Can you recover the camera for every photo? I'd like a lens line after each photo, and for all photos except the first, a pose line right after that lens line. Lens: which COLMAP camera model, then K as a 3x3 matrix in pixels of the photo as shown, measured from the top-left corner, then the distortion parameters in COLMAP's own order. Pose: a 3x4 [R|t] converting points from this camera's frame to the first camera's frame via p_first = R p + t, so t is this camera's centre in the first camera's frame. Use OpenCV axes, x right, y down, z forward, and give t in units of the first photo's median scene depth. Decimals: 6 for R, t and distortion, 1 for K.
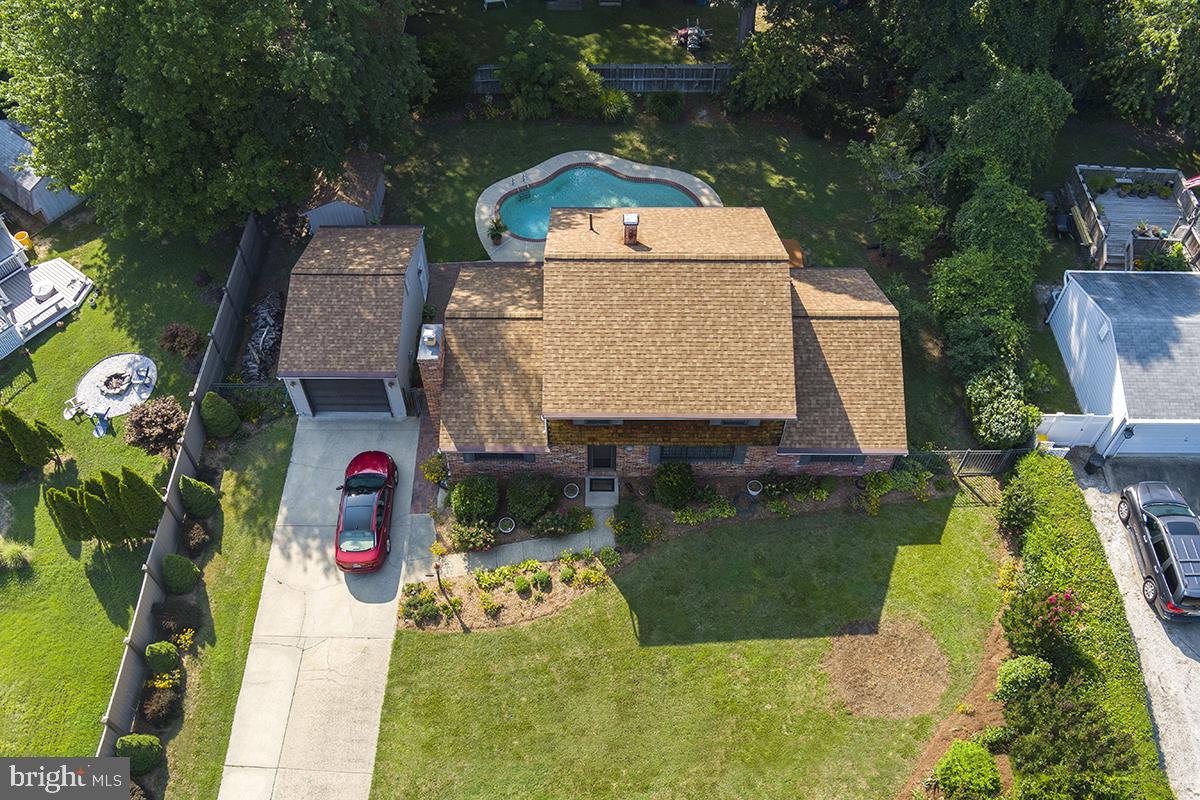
lens RADIAL K [[953.7, 0, 595.7], [0, 953.7, 405.0], [0, 0, 1]] dist [-0.053144, -0.009179]
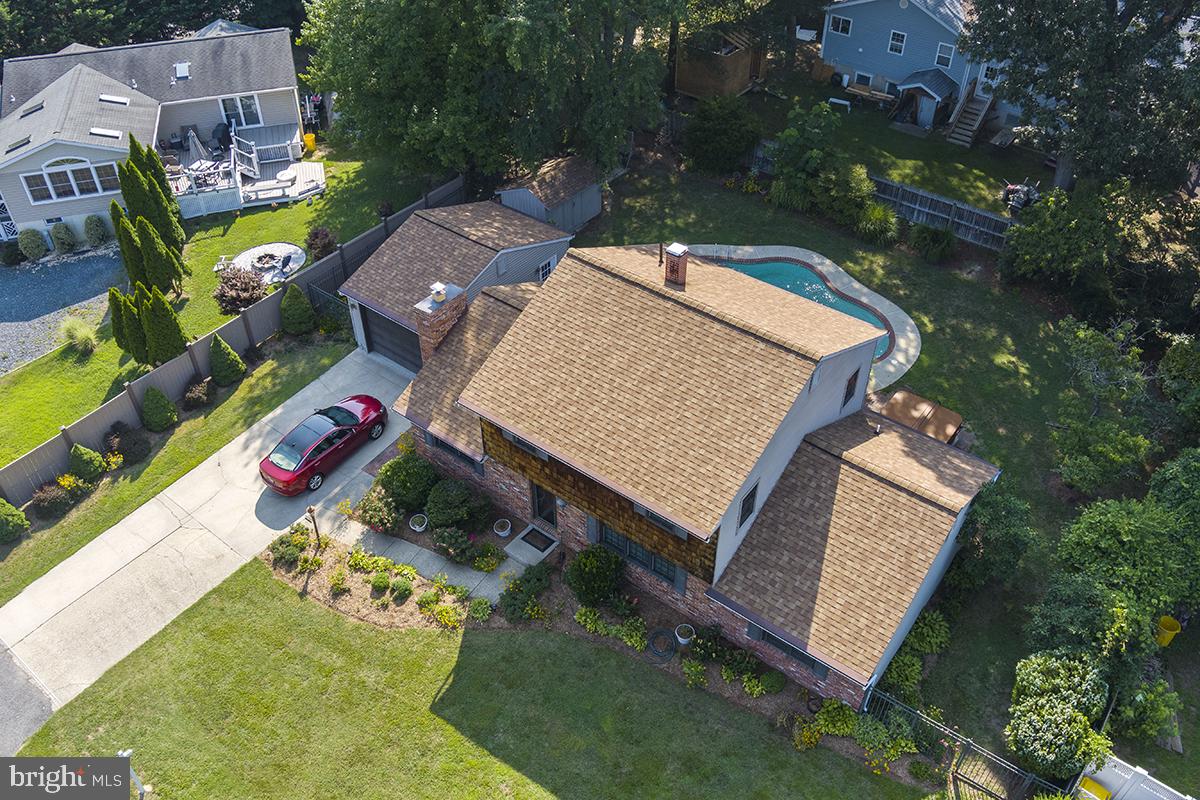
lens RADIAL K [[953.7, 0, 602.5], [0, 953.7, 399.9], [0, 0, 1]] dist [-0.053144, -0.009179]
pose [[0.797990, 0.400588, -0.450267, 0.392027], [-0.477790, 0.875875, -0.067531, 0.006521], [0.367325, 0.269023, 0.890336, 0.257356]]
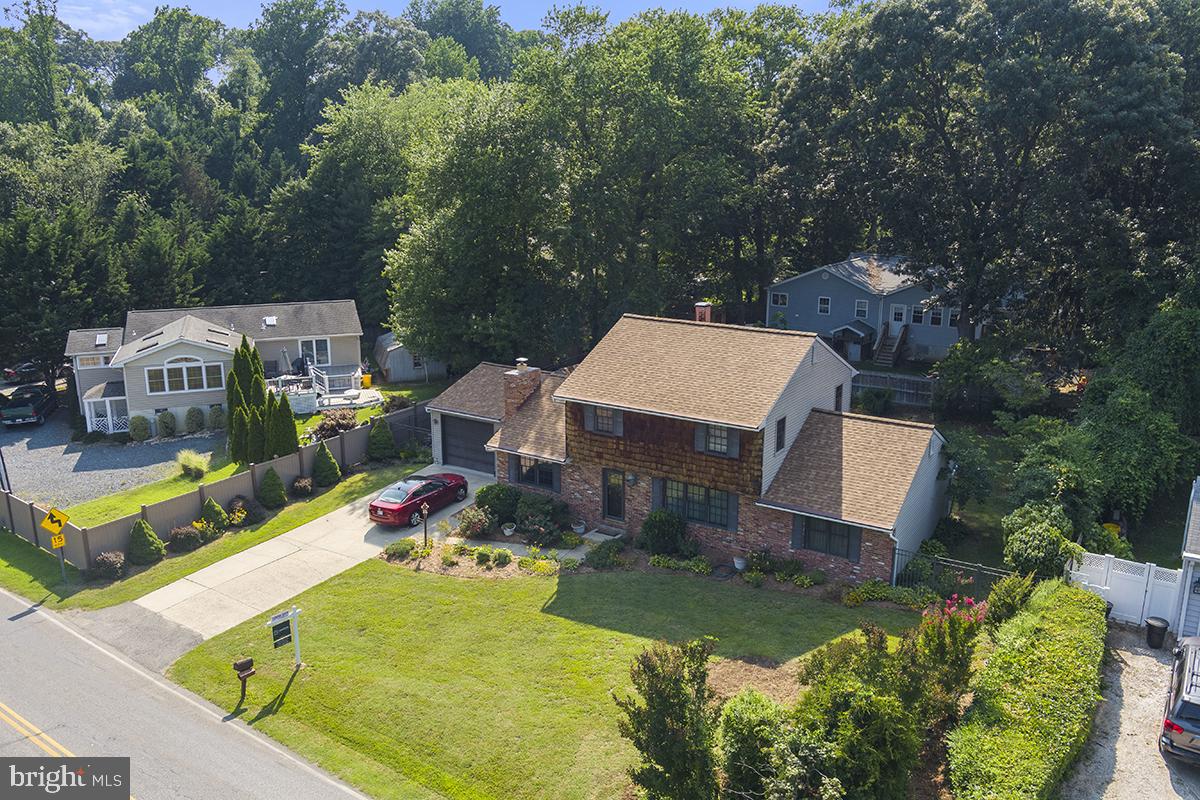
lens RADIAL K [[953.7, 0, 601.5], [0, 953.7, 394.5], [0, 0, 1]] dist [-0.053144, -0.009179]
pose [[0.840958, 0.131373, -0.524910, 0.537120], [-0.429079, 0.752931, -0.498986, 0.504922], [0.329667, 0.644854, 0.689553, 0.206256]]
